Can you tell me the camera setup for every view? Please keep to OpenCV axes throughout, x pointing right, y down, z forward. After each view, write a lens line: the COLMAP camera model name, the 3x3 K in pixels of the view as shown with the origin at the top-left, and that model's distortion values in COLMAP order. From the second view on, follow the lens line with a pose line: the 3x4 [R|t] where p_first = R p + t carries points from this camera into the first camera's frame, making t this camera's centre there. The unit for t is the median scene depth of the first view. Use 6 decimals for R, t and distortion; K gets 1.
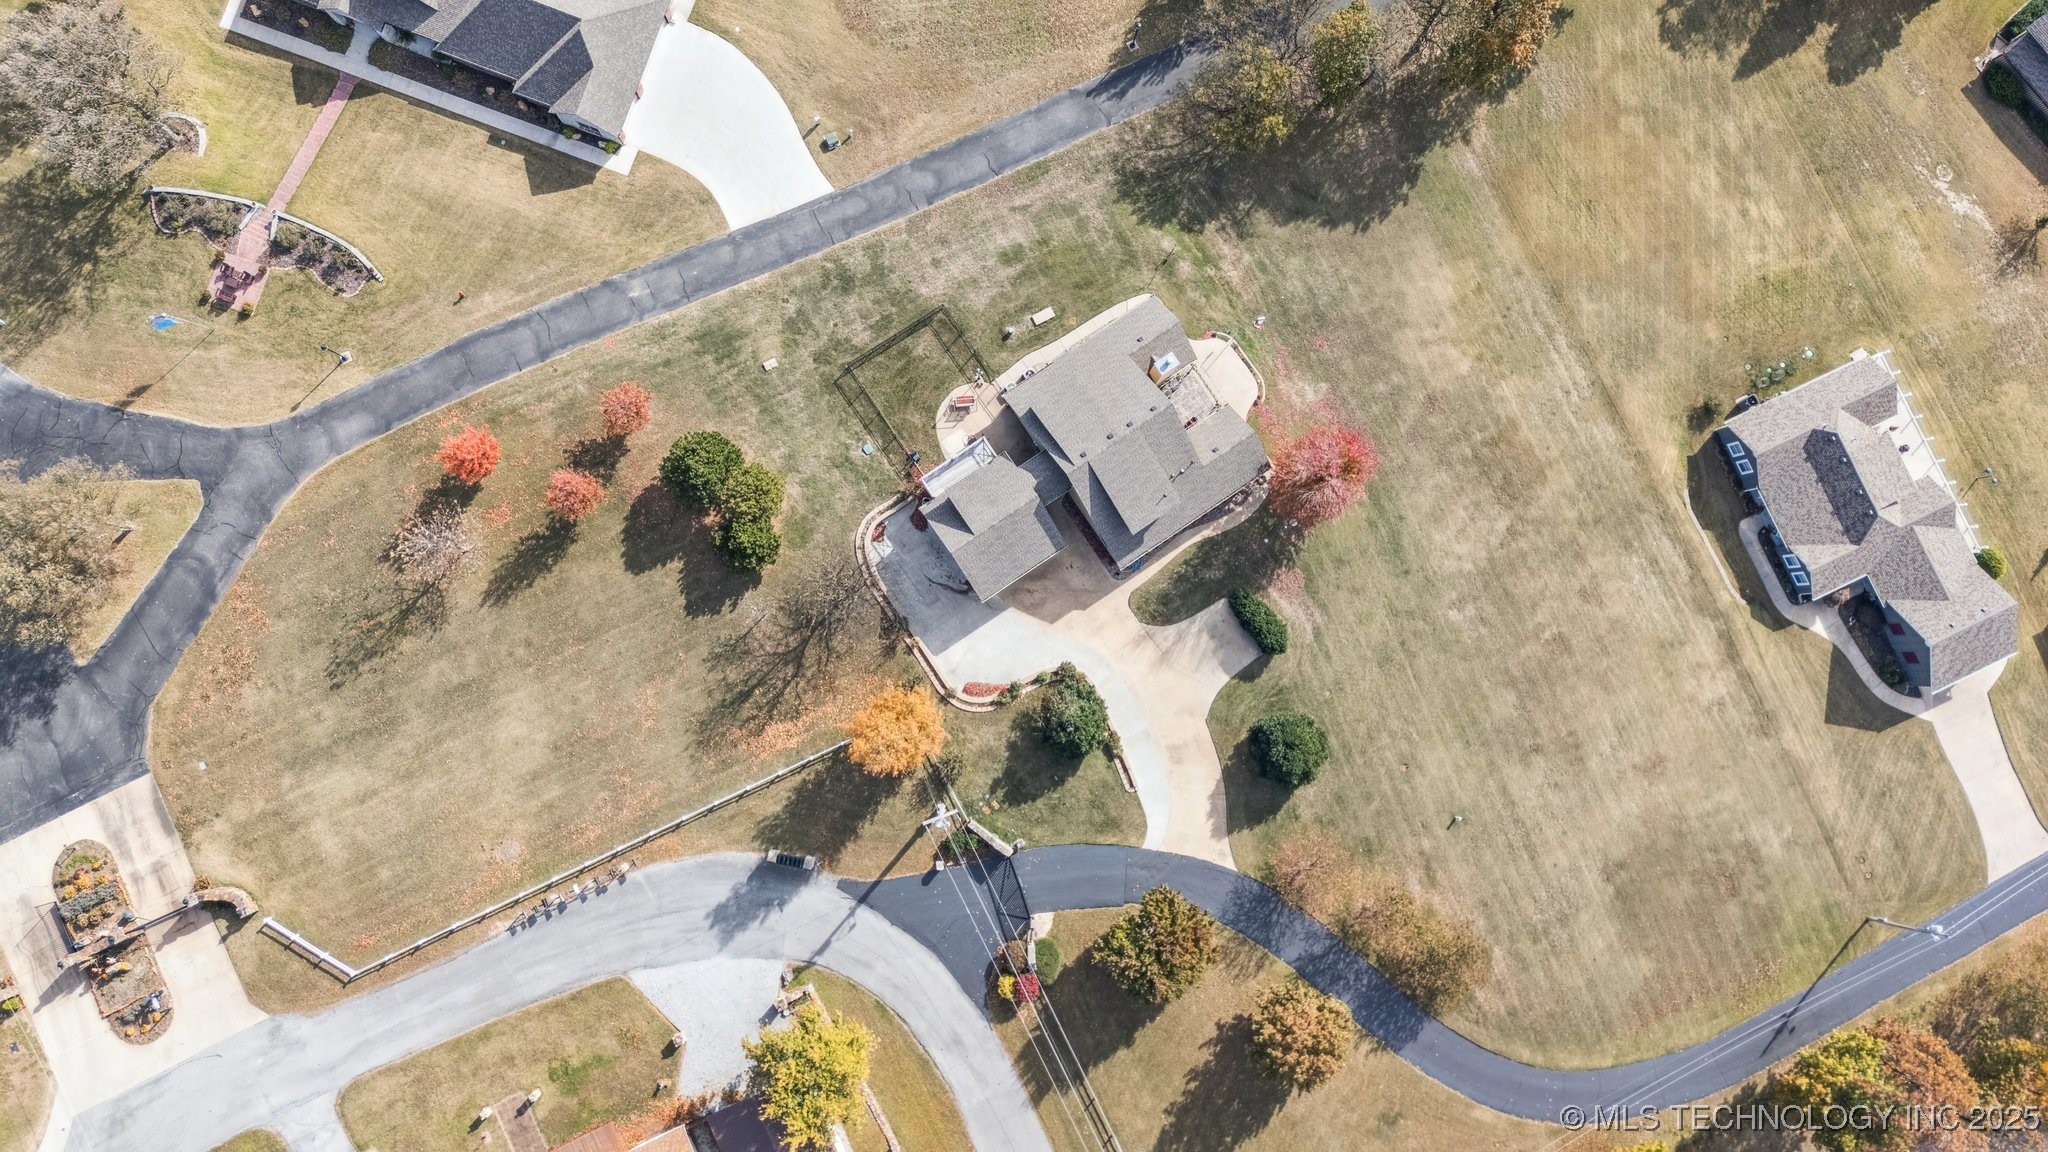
lens RADIAL K [[1591.8, 0, 1024.0], [0, 1591.8, 576.0], [0, 0, 1]] dist [0.082207, -0.006805]
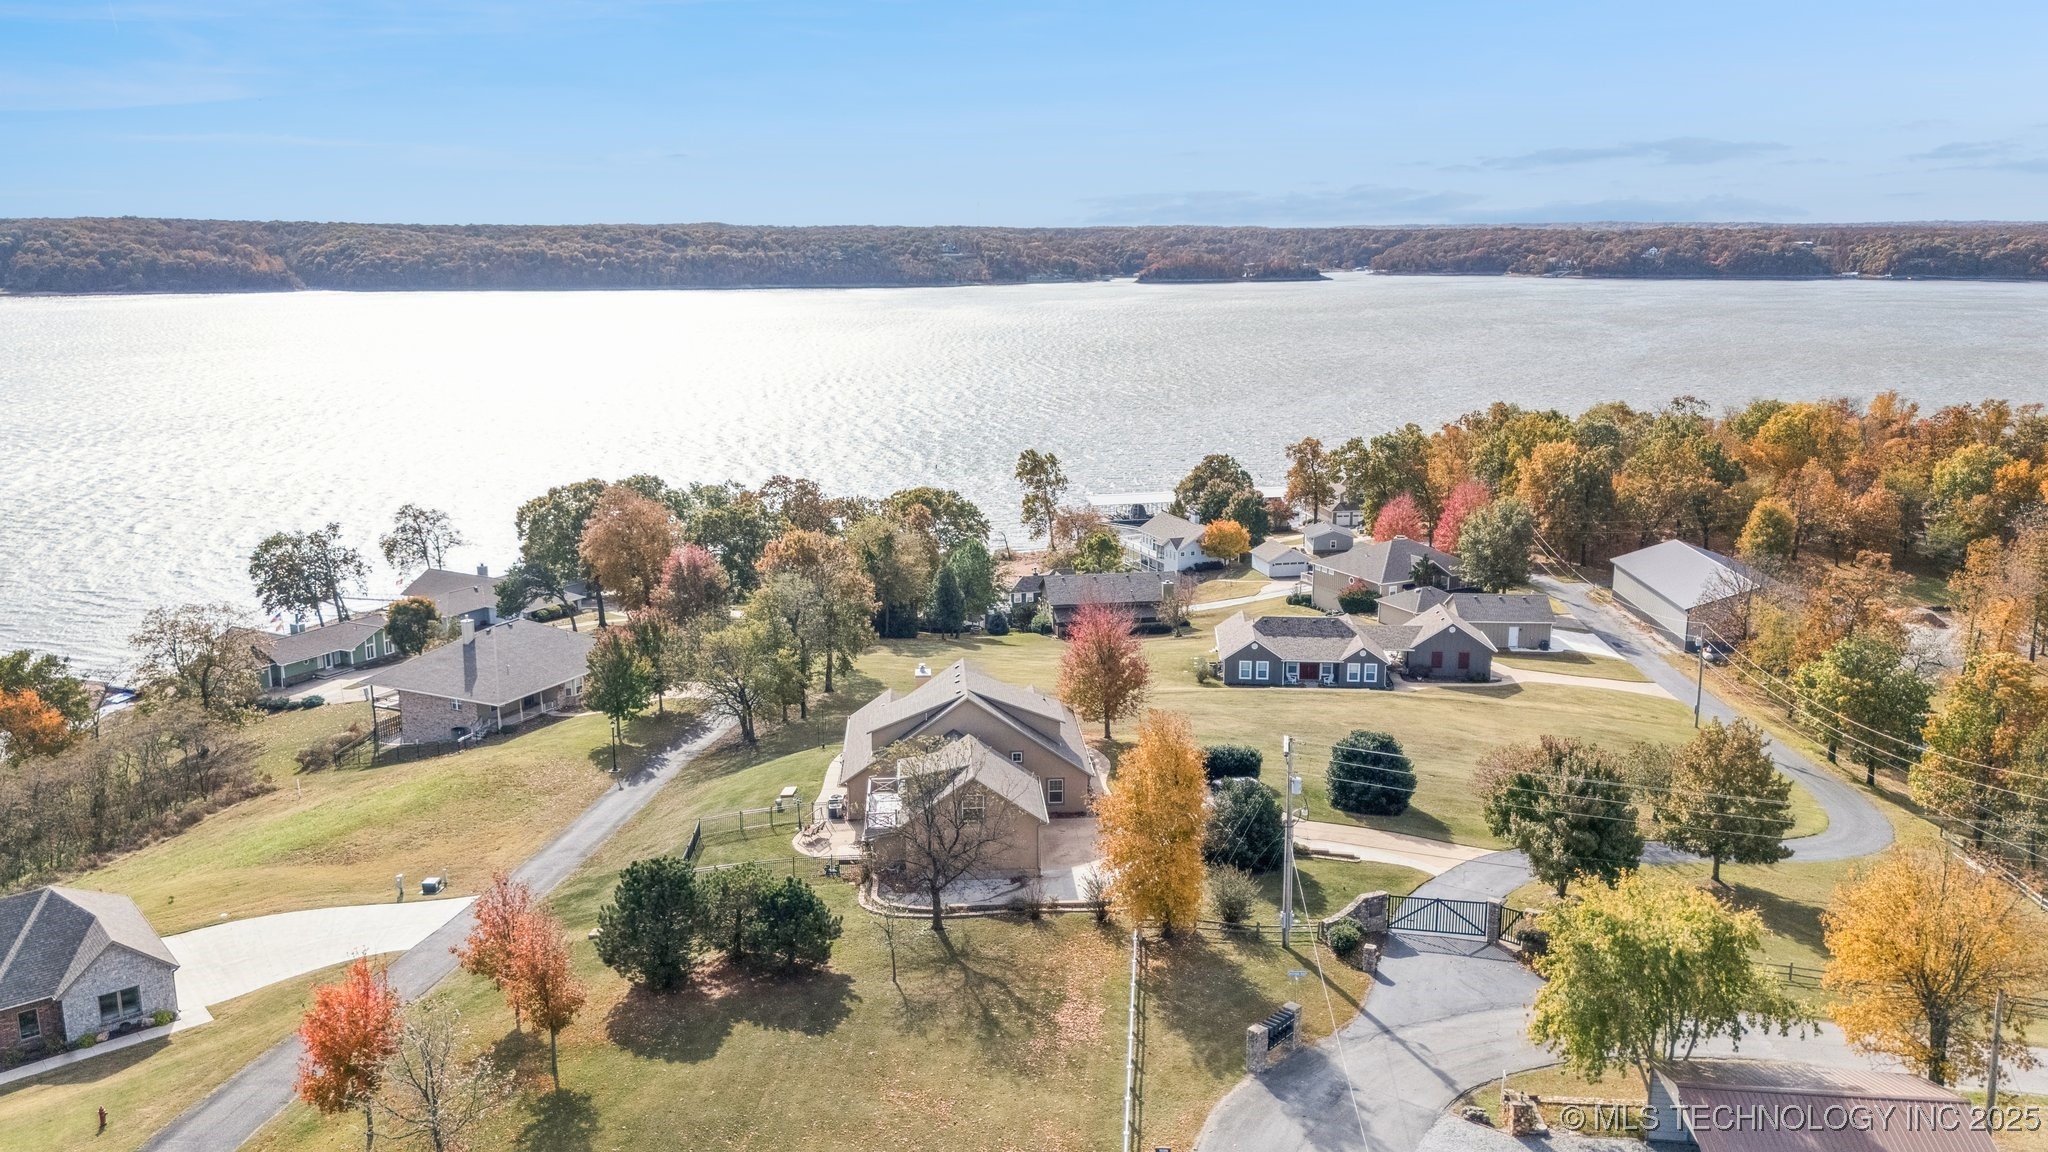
lens RADIAL K [[1577.7, 0, 1024.0], [0, 1577.7, 576.0], [0, 0, 1]] dist [0.032333, -0.007938]
pose [[0.501692, -0.226871, 0.834766, -0.620213], [0.864444, 0.167472, -0.474014, 0.336089], [-0.032260, 0.959418, 0.280137, 0.671586]]
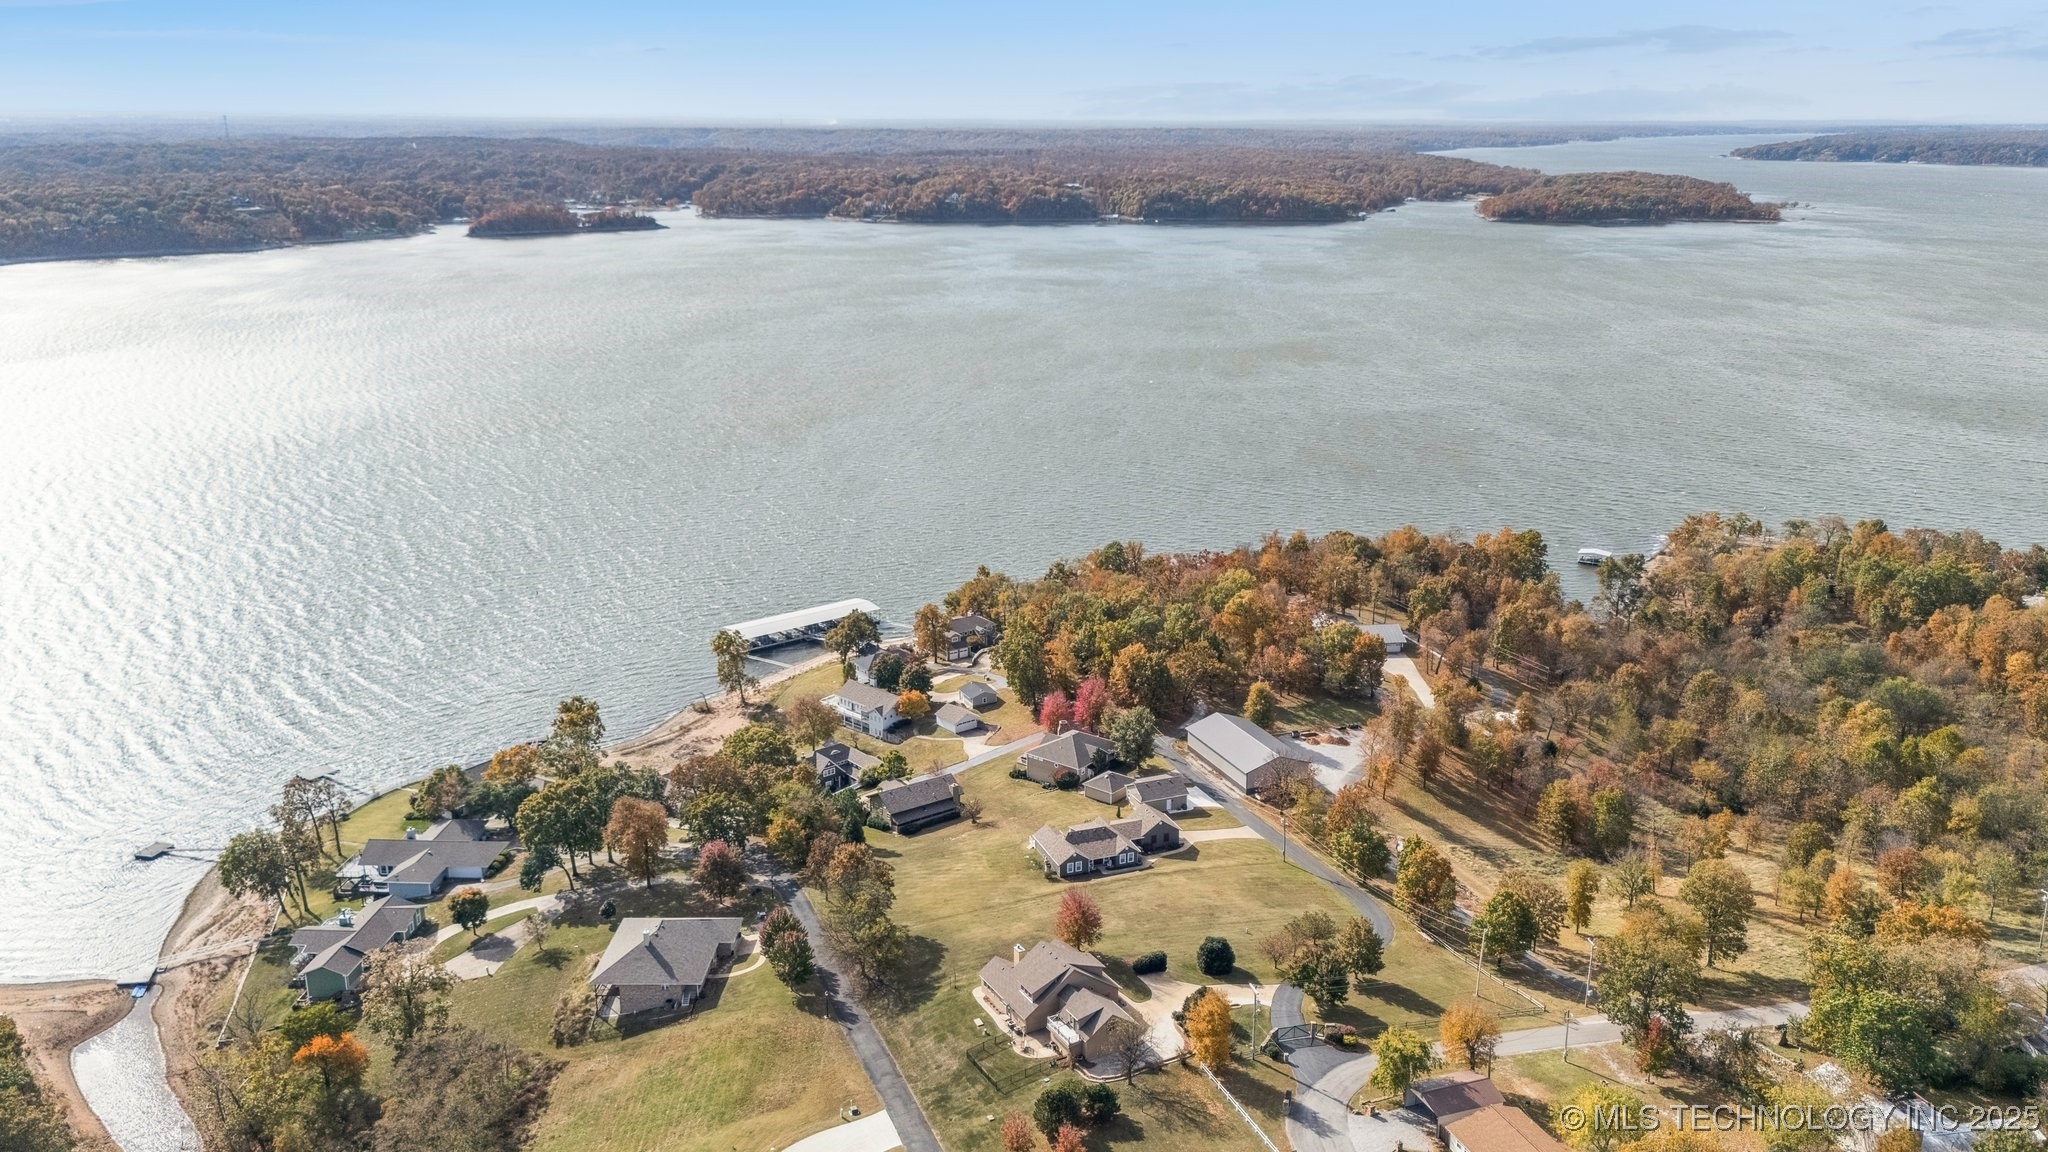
lens RADIAL K [[1591.8, 0, 1024.0], [0, 1591.8, 576.0], [0, 0, 1]] dist [0.082207, -0.006805]
pose [[0.087090, -0.321158, 0.943013, -1.586418], [0.994664, 0.080579, -0.064417, -0.036686], [-0.055299, 0.943591, 0.326462, -0.076131]]
